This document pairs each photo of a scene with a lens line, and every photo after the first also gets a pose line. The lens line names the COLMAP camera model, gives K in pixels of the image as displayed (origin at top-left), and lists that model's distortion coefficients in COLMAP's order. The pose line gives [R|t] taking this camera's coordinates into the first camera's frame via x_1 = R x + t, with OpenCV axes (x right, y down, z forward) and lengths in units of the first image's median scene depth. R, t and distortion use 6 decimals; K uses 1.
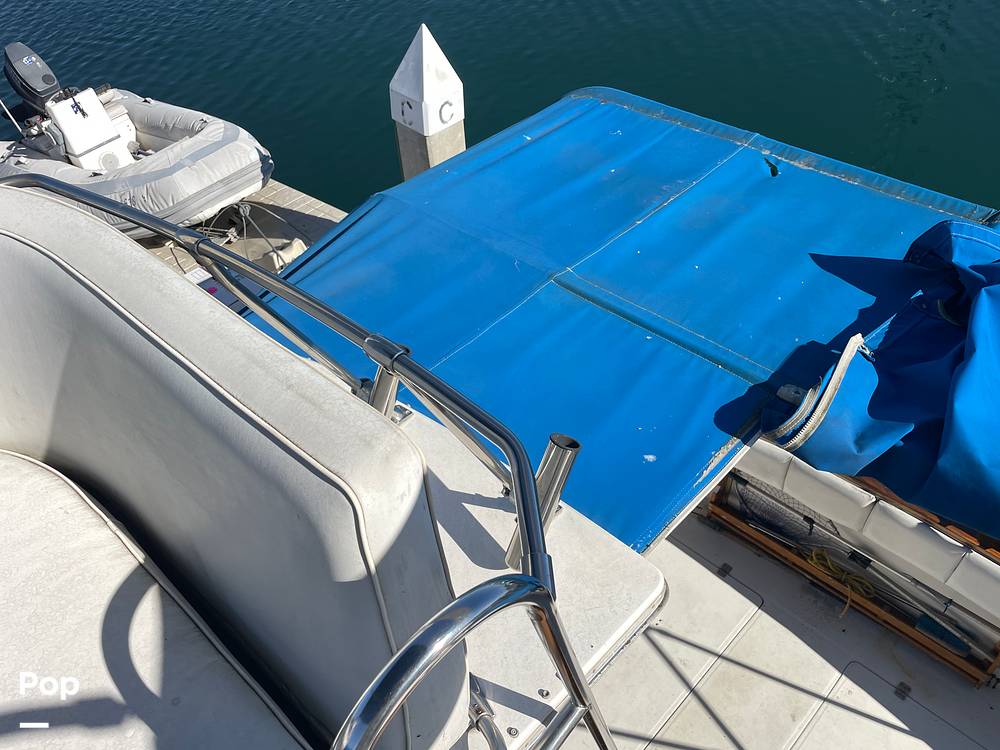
lens RADIAL K [[761.6, 0, 485.8], [0, 761.6, 387.5], [0, 0, 1]] dist [0.074370, -0.095379]
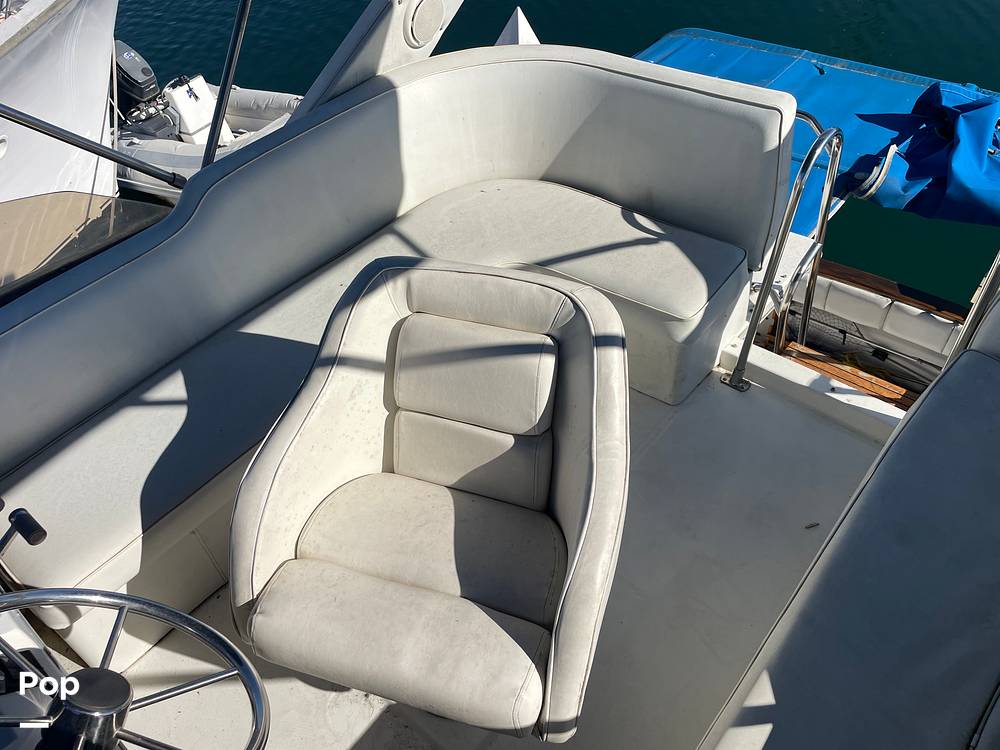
lens RADIAL K [[761.6, 0, 481.4], [0, 761.6, 386.7], [0, 0, 1]] dist [0.074370, -0.095379]
pose [[0.997189, -0.067288, 0.032968, -0.408219], [0.067092, 0.997722, 0.007015, 0.298994], [-0.033365, -0.004784, 0.999432, -0.544903]]
